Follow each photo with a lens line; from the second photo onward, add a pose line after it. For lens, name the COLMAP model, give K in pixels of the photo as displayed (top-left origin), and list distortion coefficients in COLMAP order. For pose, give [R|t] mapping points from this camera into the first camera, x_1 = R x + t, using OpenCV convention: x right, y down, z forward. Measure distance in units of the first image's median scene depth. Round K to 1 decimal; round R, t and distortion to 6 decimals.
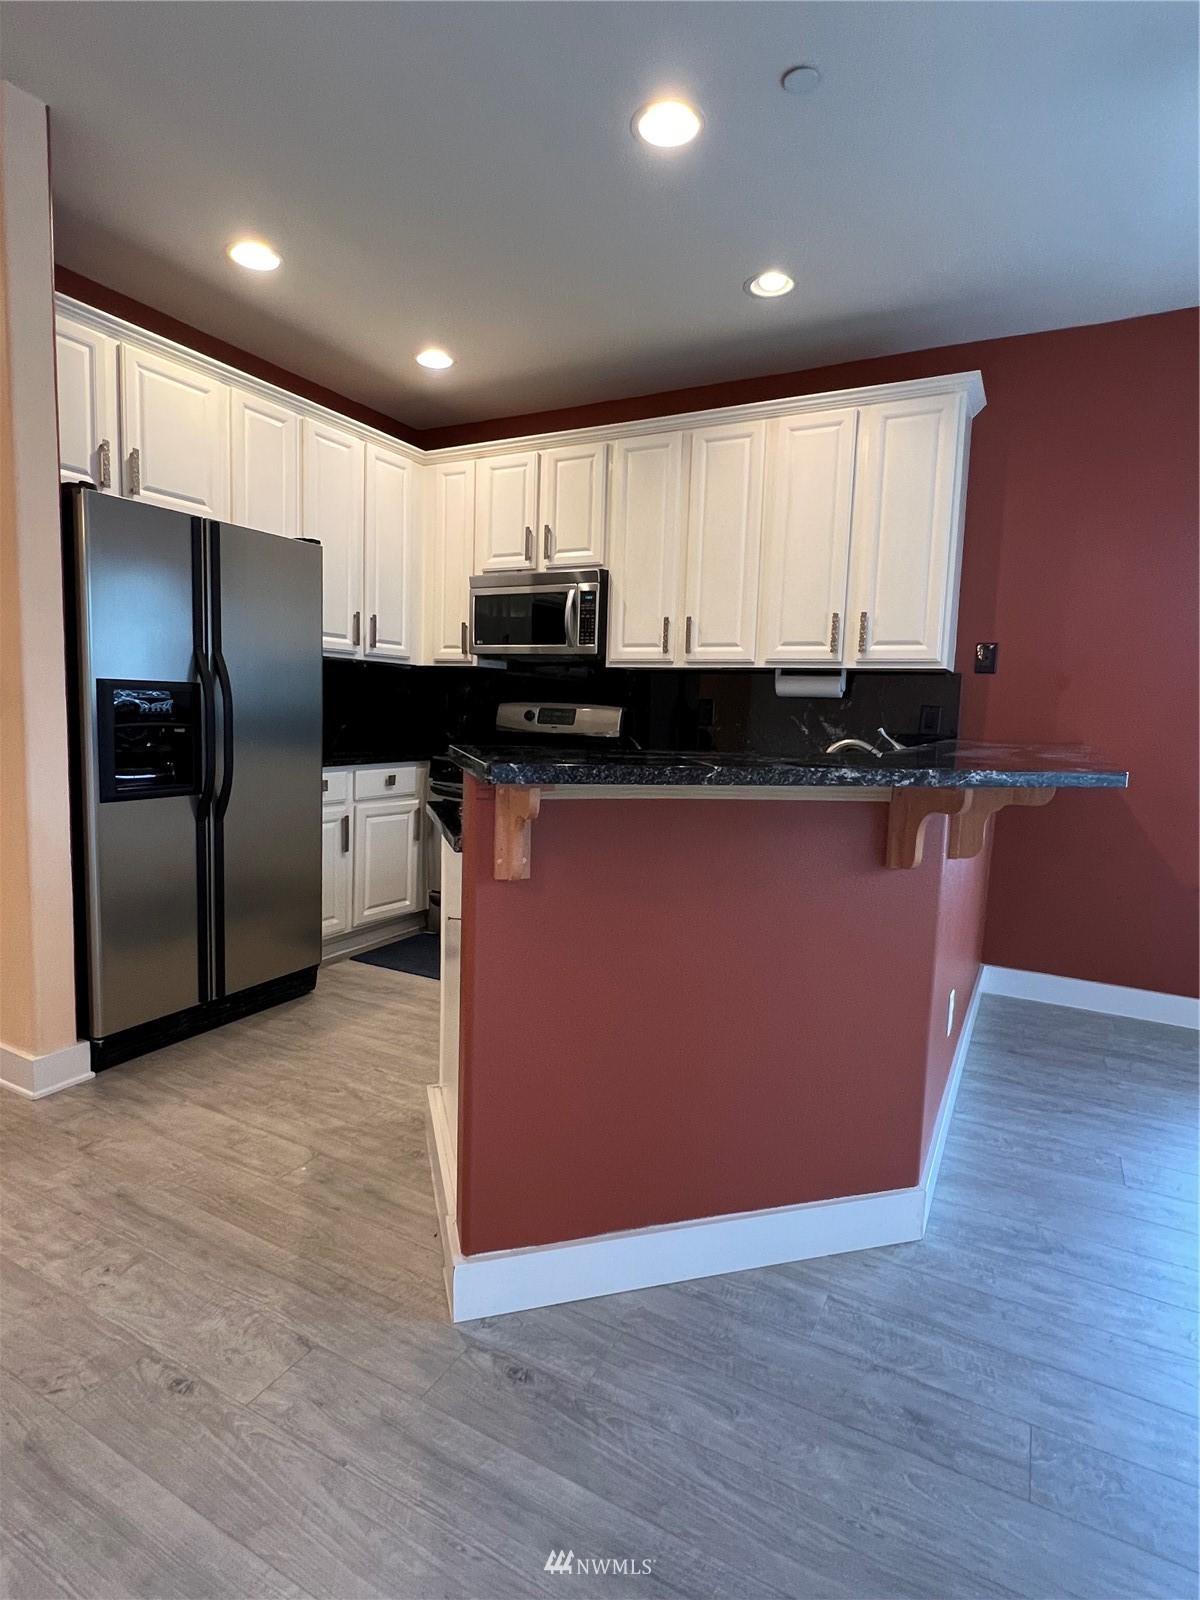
lens RADIAL K [[824.0, 0, 602.6], [0, 824.0, 797.5], [0, 0, 1]] dist [0.000747, 0.000355]
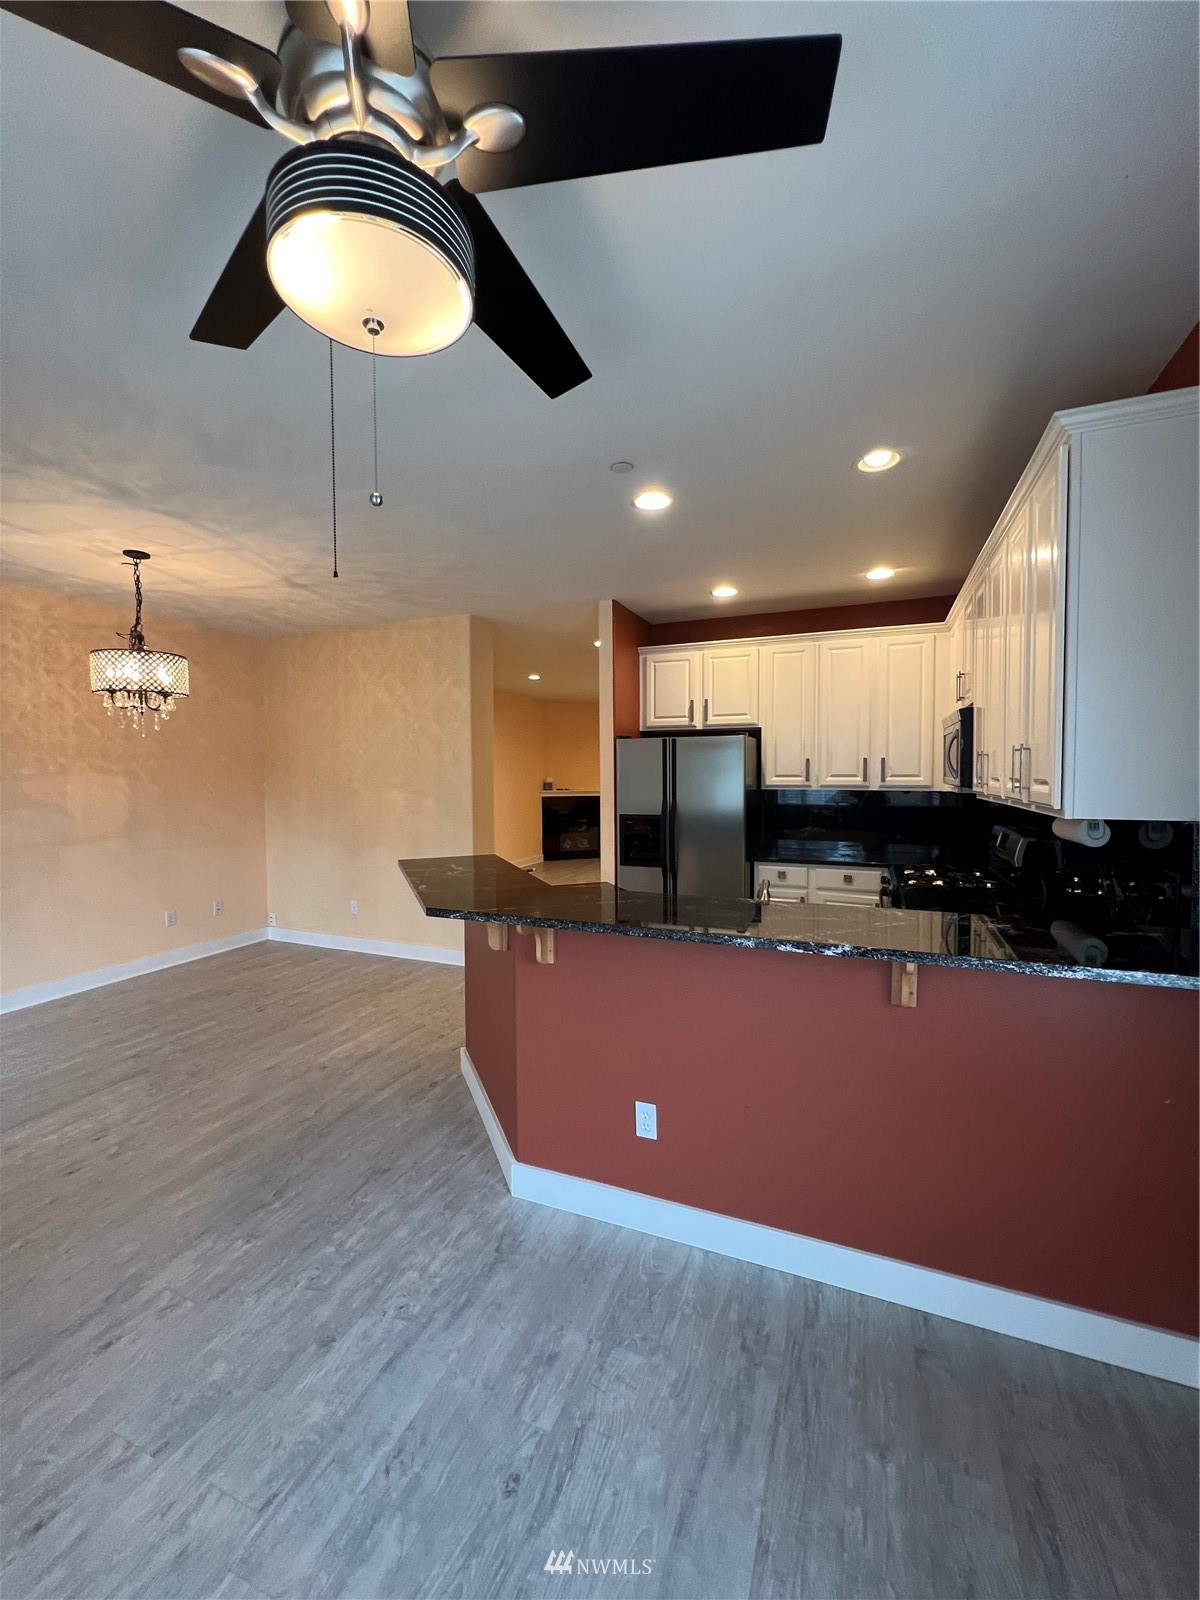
lens RADIAL K [[640.9, 0, 600.8], [0, 640.9, 795.2], [0, 0, 1]] dist [0.000684, 0.000138]
pose [[0.099929, -0.001098, -0.994994, 0.965648], [-0.101741, 0.994747, -0.011315, -0.132215], [0.989779, 0.102362, 0.099292, 0.580350]]
